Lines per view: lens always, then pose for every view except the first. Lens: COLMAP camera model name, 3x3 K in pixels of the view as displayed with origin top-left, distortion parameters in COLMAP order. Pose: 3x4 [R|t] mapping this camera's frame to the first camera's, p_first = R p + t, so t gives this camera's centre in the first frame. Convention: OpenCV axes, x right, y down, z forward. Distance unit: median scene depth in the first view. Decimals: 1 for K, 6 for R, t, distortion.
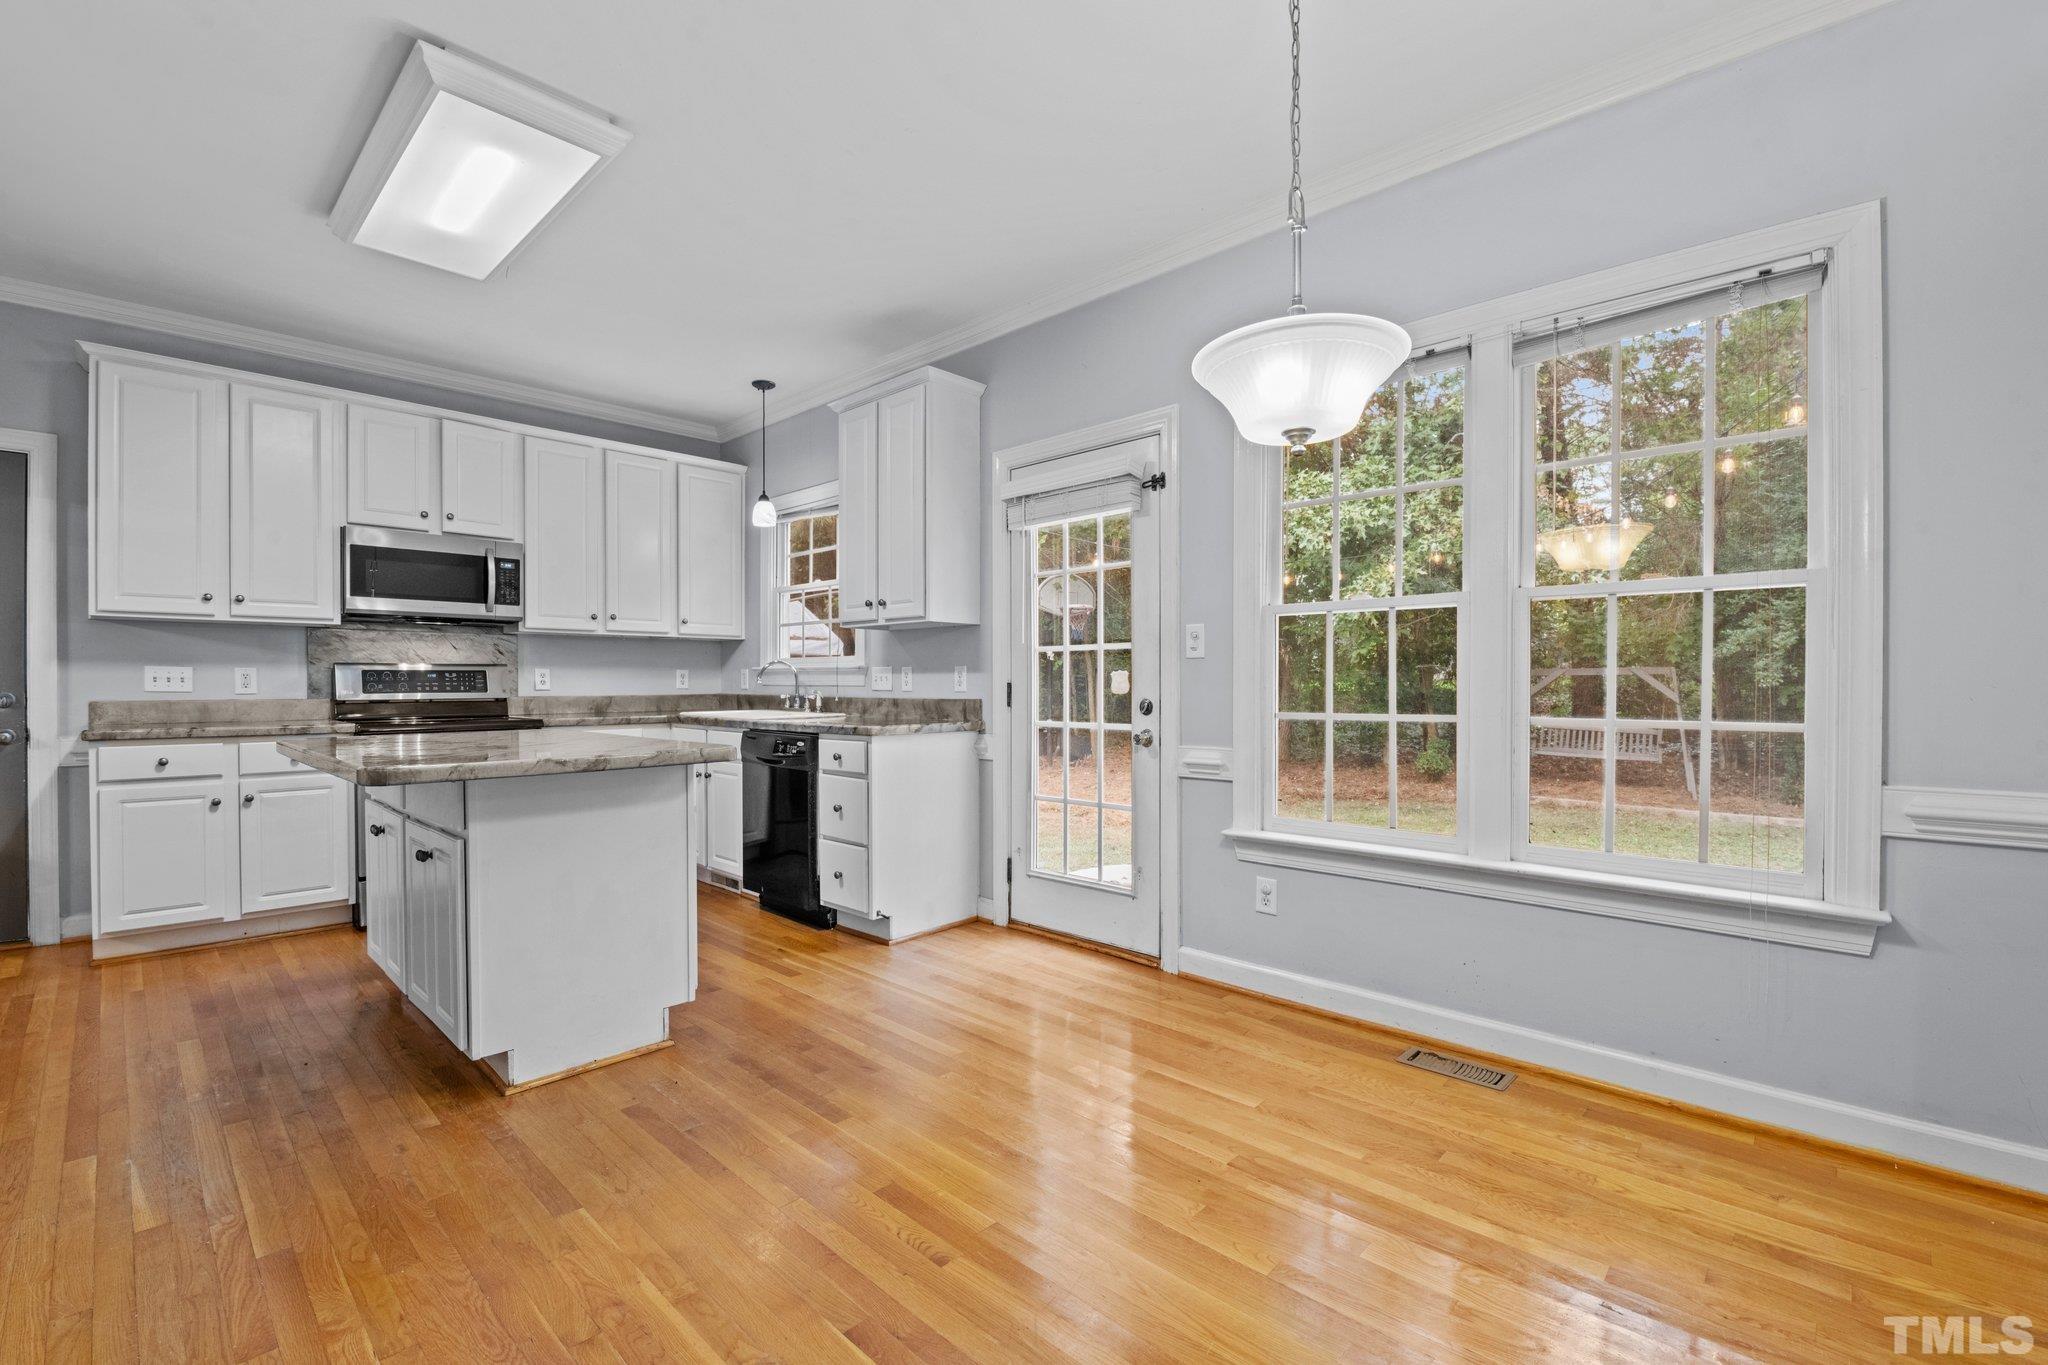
lens RADIAL K [[899.5, 0, 1014.6], [0, 899.5, 686.4], [0, 0, 1]] dist [0.010434, -0.005257]
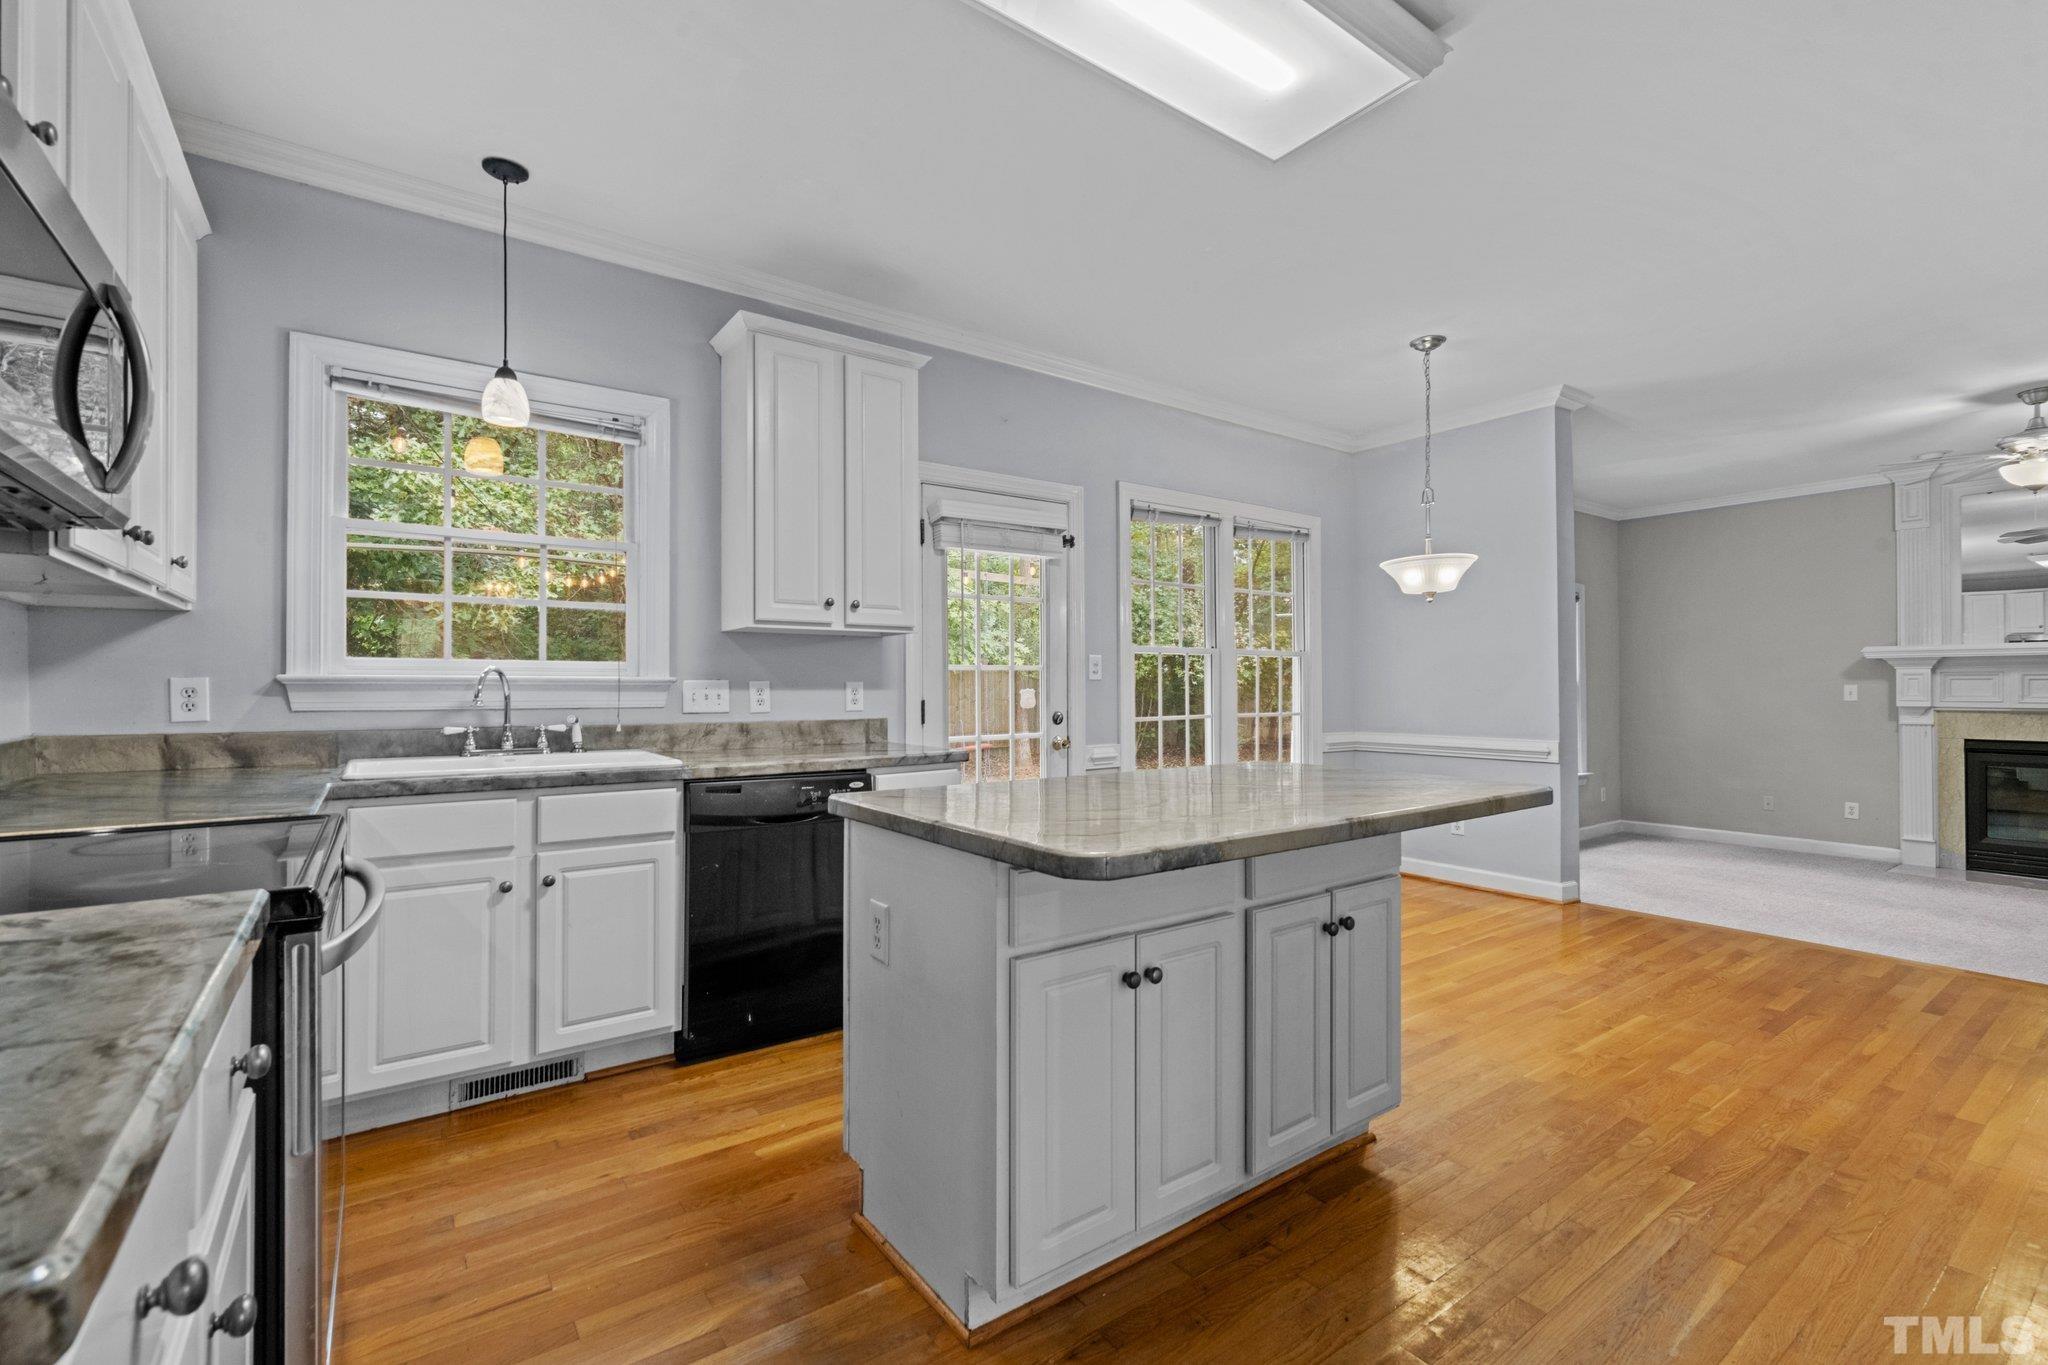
lens RADIAL K [[899.5, 0, 1022.4], [0, 899.5, 680.4], [0, 0, 1]] dist [0.010434, -0.005257]
pose [[0.183035, 0.012726, 0.983024, -0.961743], [0.010125, 0.999839, -0.014829, -0.010026], [-0.983054, 0.012667, 0.182877, 0.737866]]
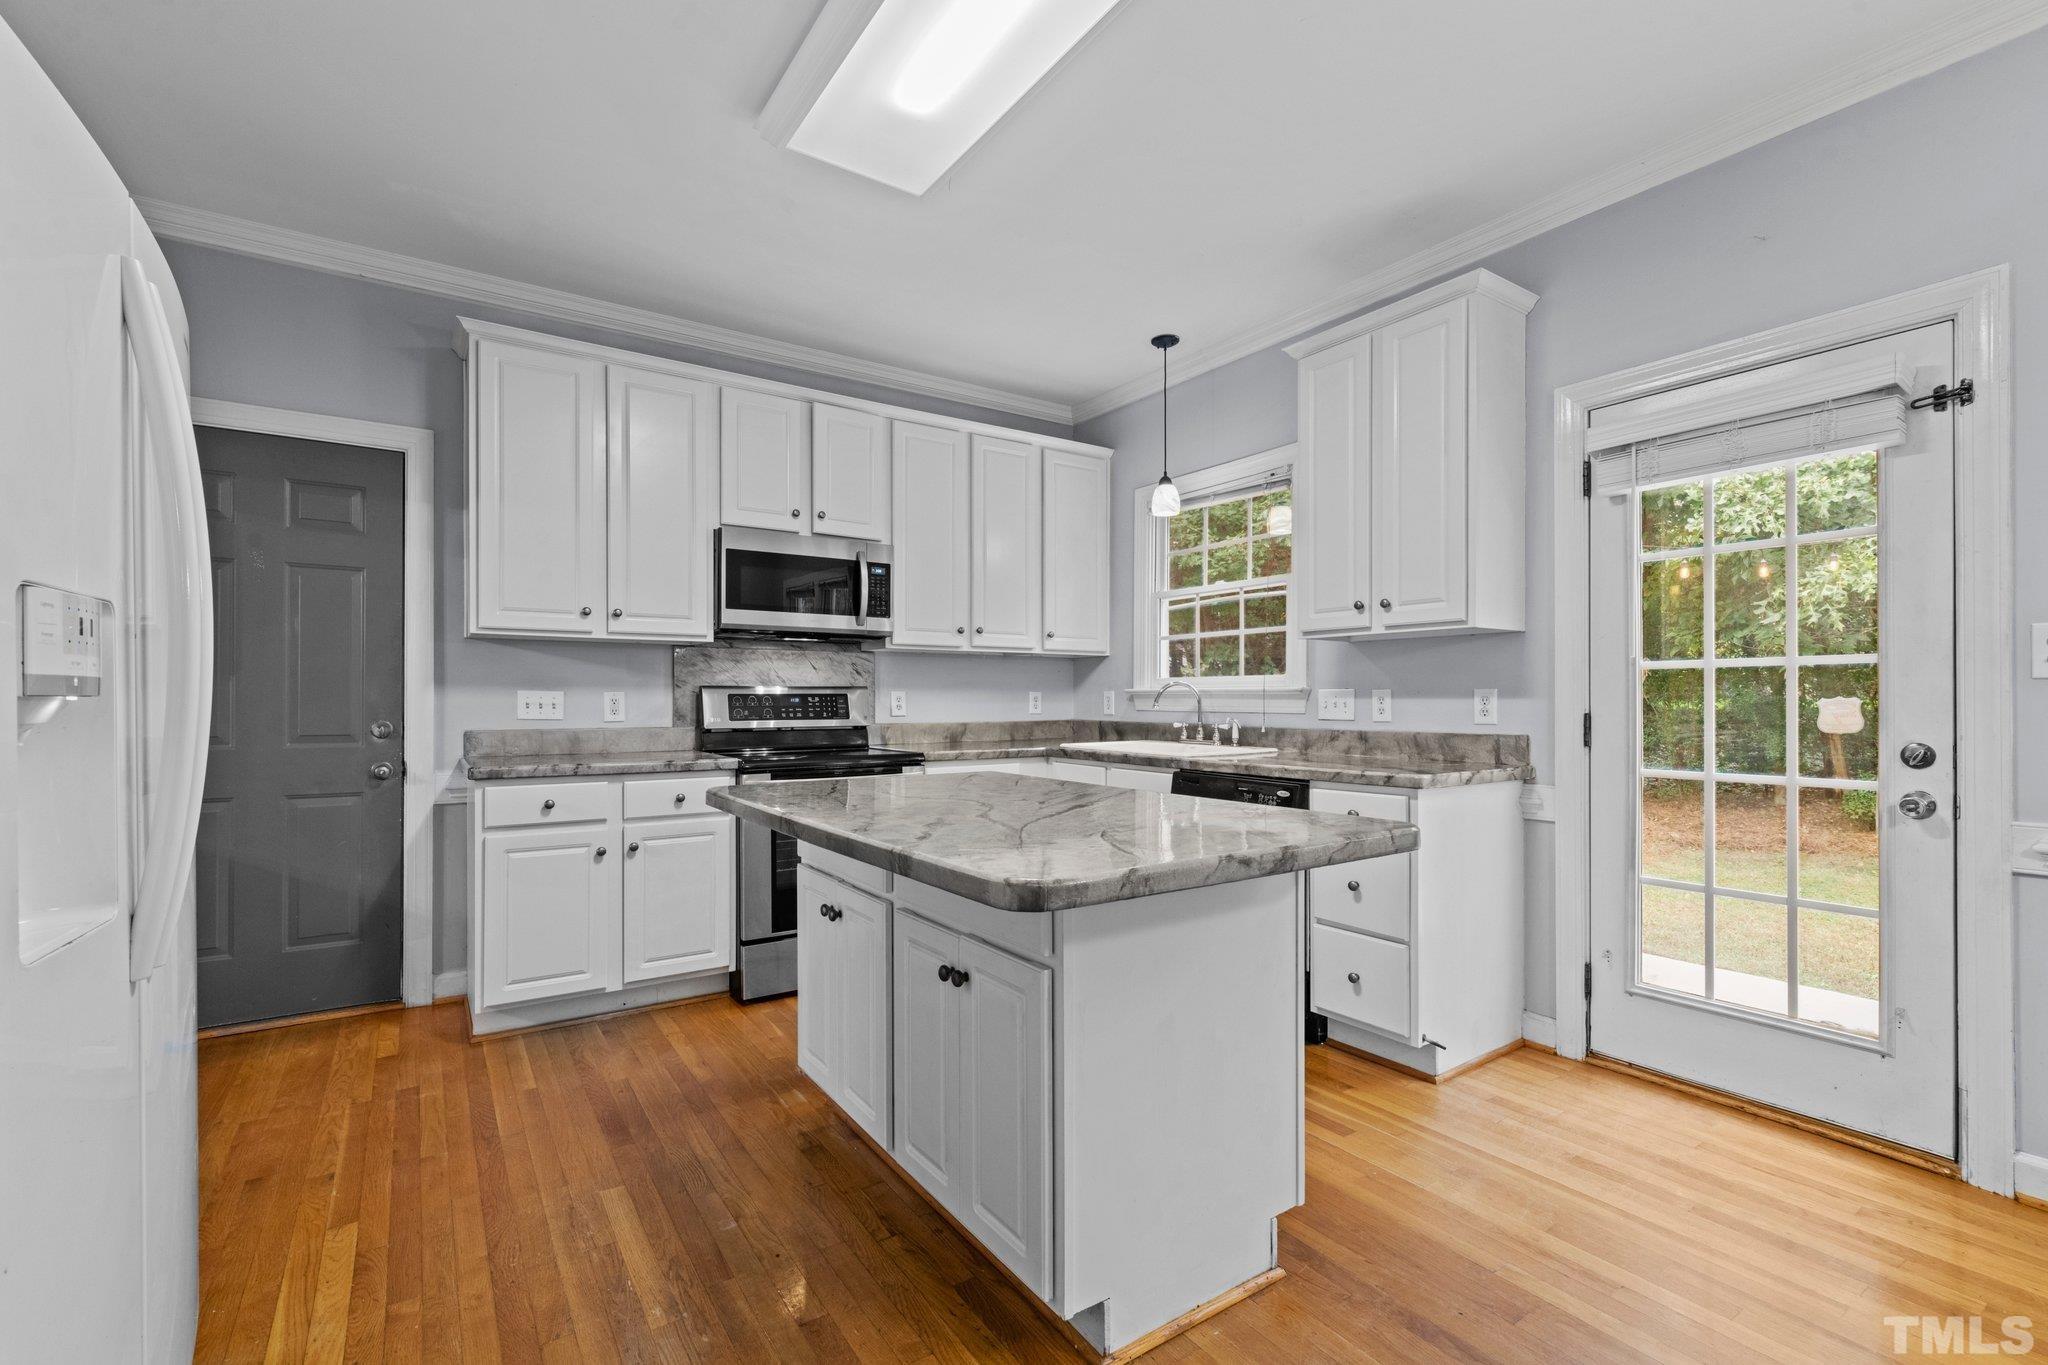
lens RADIAL K [[899.5, 0, 1023.0], [0, 899.5, 694.8], [0, 0, 1]] dist [0.010434, -0.005257]
pose [[0.981751, 0.000191, -0.190169, -0.313908], [-0.002120, 0.999948, -0.009941, -0.010610], [0.190157, 0.010163, 0.981701, 0.230432]]
